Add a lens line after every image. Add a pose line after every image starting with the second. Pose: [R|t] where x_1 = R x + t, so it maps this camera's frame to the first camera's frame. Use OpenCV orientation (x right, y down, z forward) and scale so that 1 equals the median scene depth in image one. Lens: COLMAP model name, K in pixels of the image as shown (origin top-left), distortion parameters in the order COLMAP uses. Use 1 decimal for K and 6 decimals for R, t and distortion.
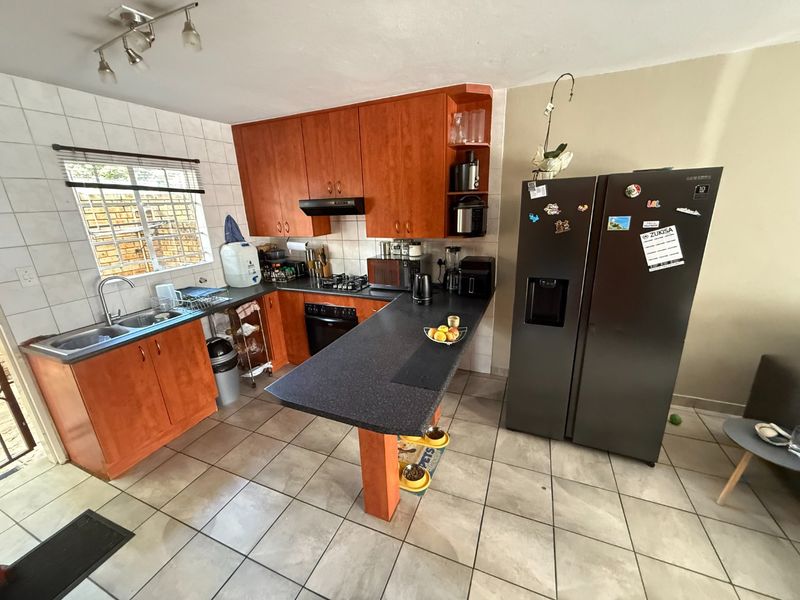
lens RADIAL K [[319.0, 0, 397.2], [0, 319.0, 299.8], [0, 0, 1]] dist [-0.000734, 0.000256]
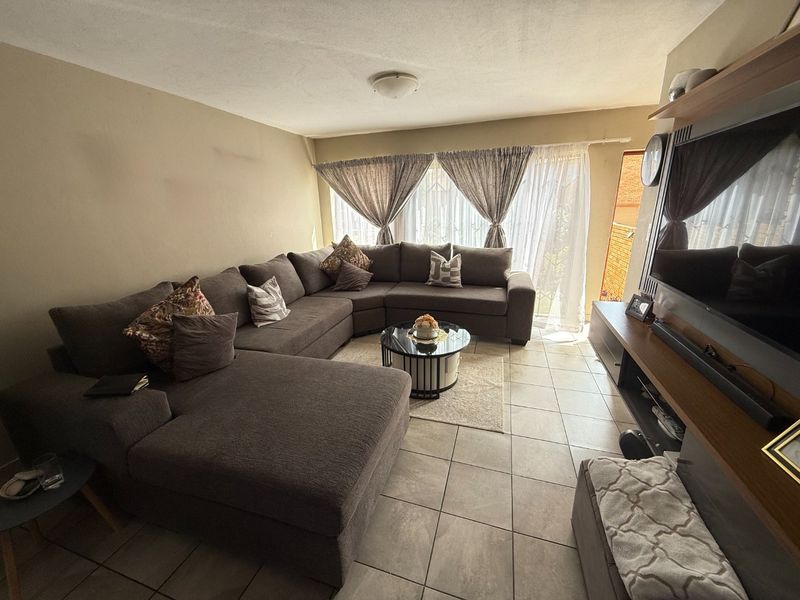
lens RADIAL K [[319.0, 0, 397.2], [0, 319.0, 299.8], [0, 0, 1]] dist [-0.000734, 0.000256]
pose [[-0.087064, -0.248016, 0.964836, 0.319059], [0.320267, 0.910130, 0.262853, 0.063691], [-0.943318, 0.331890, 0.000192, -0.034157]]
